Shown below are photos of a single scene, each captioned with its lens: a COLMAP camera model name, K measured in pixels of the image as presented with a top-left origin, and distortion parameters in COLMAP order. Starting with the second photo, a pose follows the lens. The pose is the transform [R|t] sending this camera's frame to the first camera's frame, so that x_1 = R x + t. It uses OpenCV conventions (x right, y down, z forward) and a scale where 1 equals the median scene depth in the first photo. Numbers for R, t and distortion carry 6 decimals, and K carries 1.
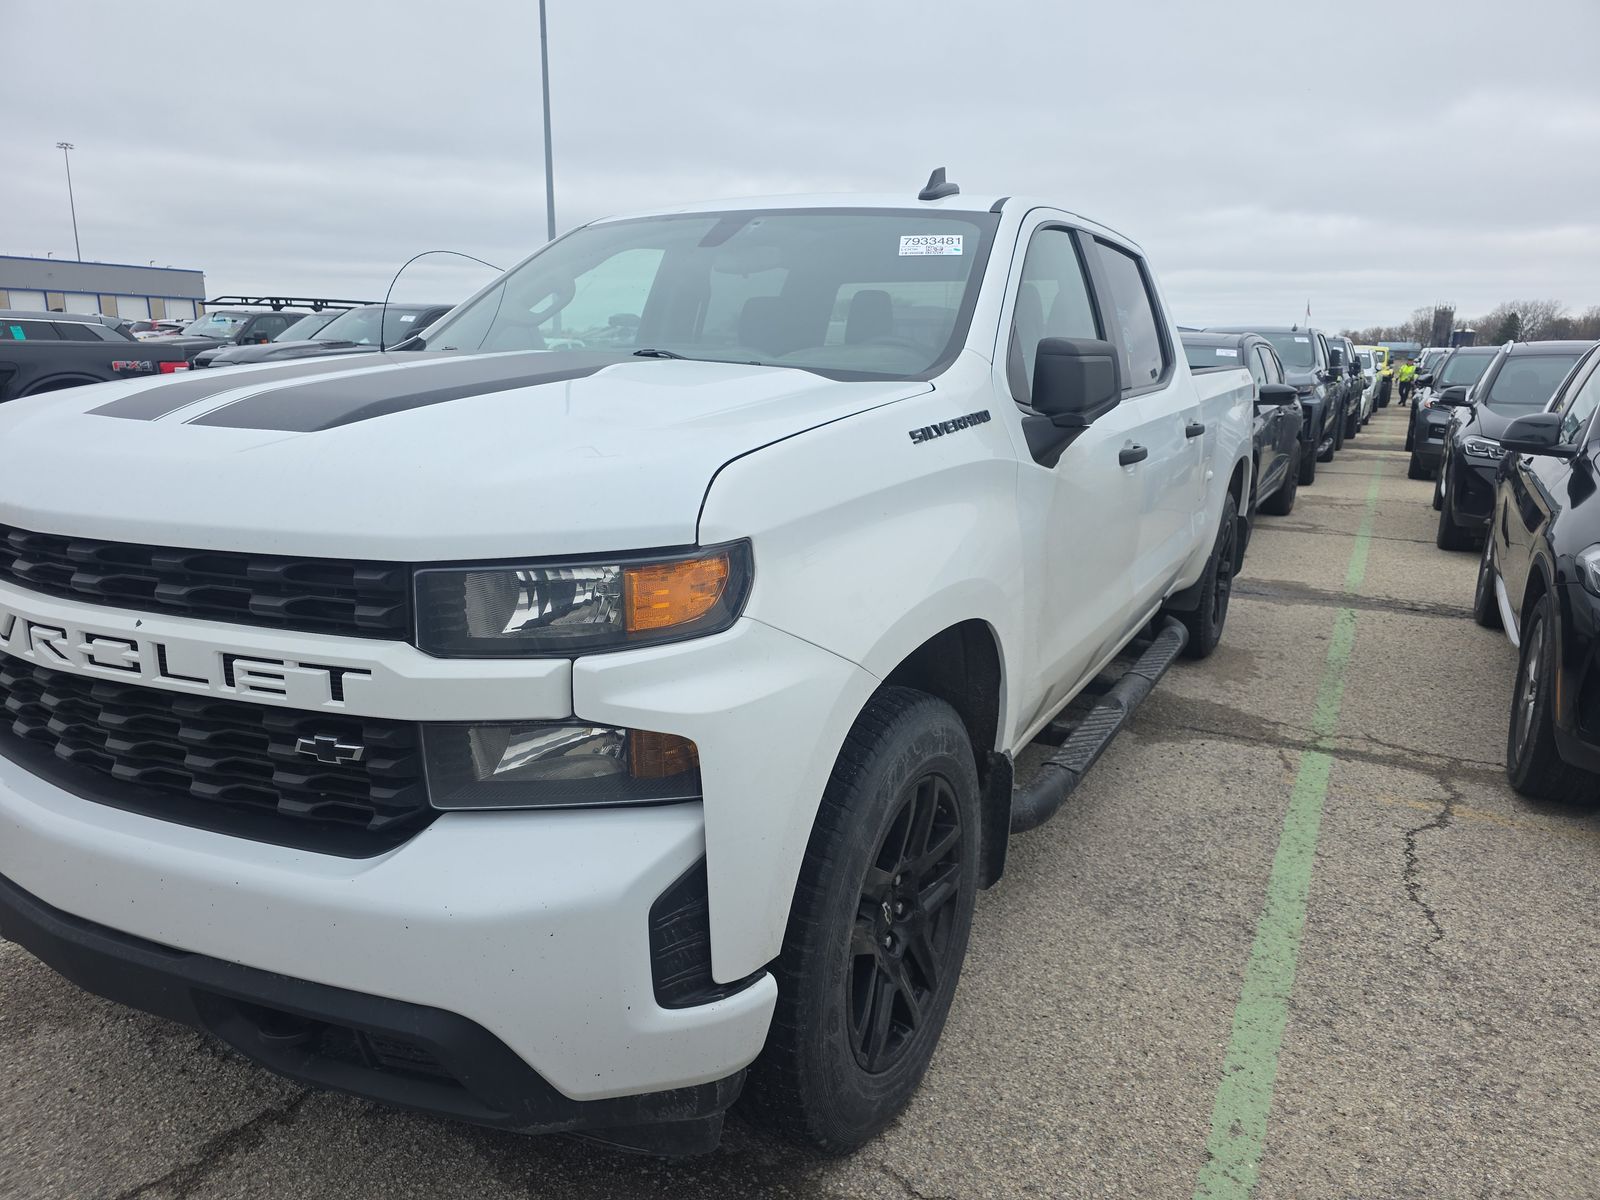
lens RADIAL K [[975.0, 0, 780.7], [0, 975.0, 552.2], [0, 0, 1]] dist [0.044815, -0.020994]
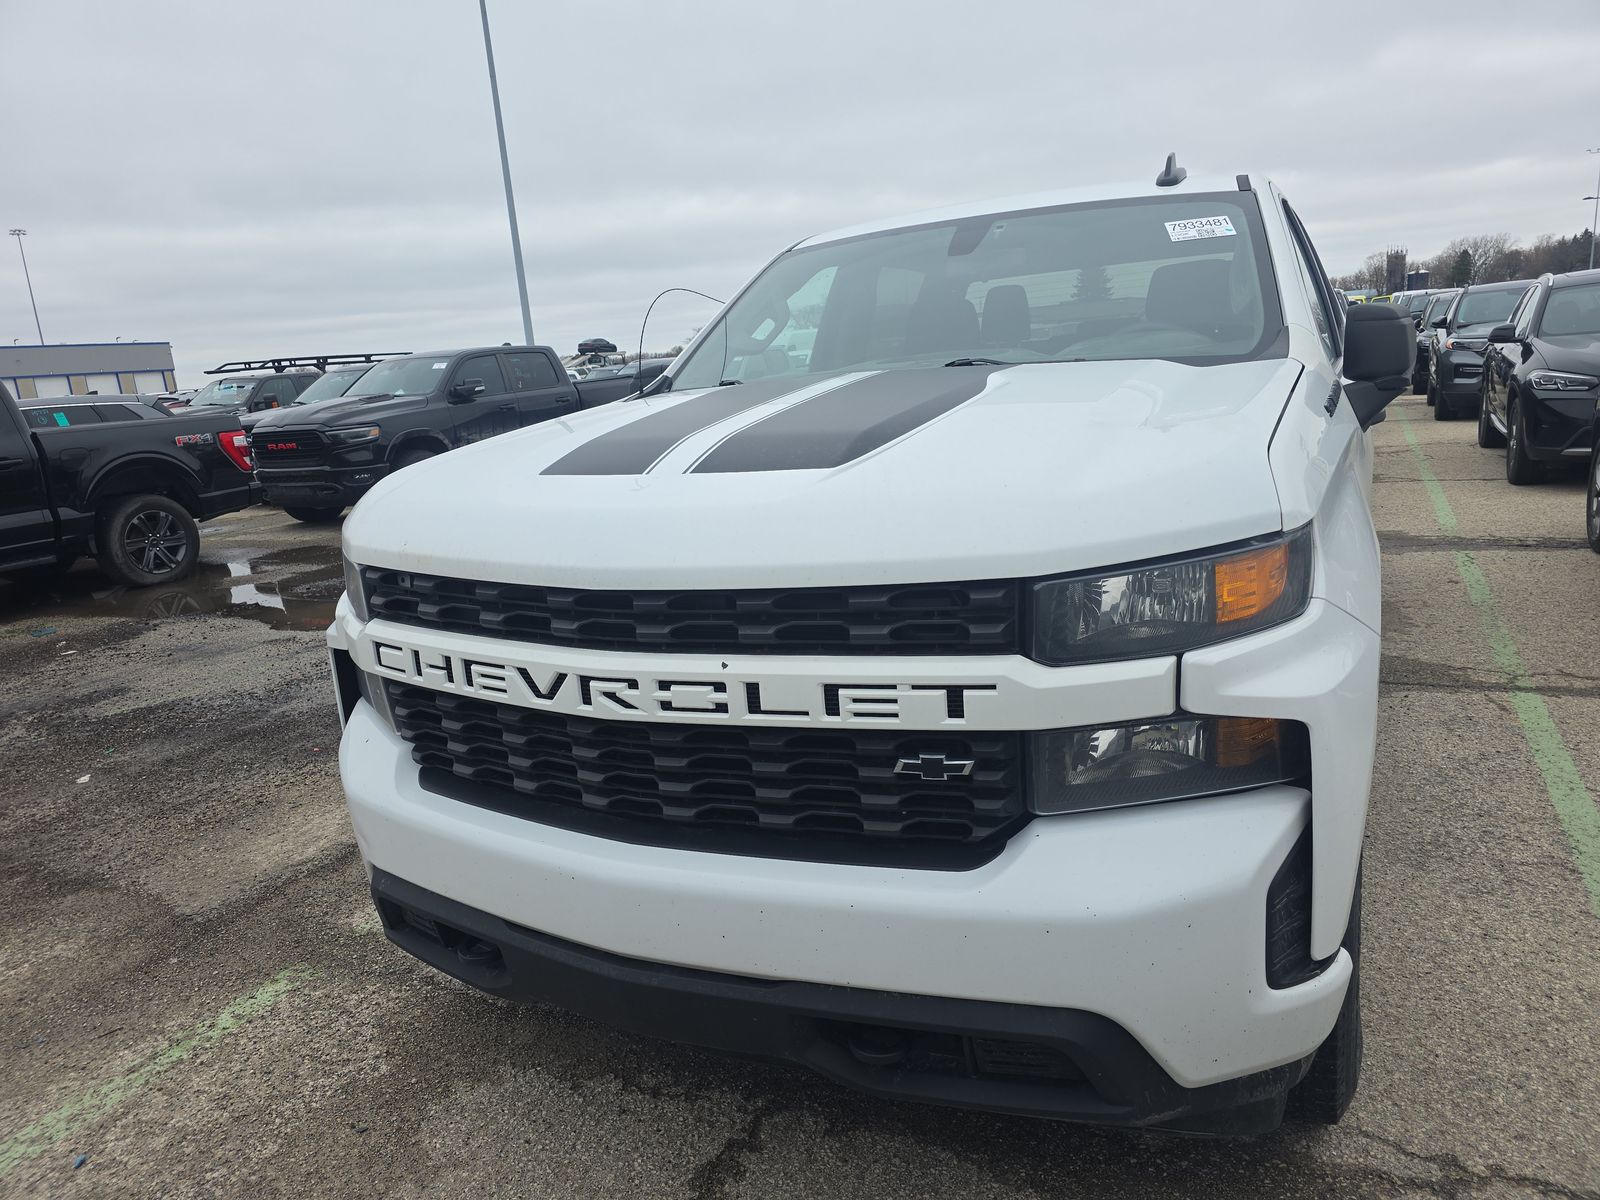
lens RADIAL K [[975.0, 0, 780.7], [0, 975.0, 552.2], [0, 0, 1]] dist [0.044815, -0.020994]
pose [[0.994370, -0.105332, 0.011552, -0.401263], [0.105432, 0.994391, -0.008387, -0.021111], [-0.010603, 0.009558, 0.999898, -0.015811]]
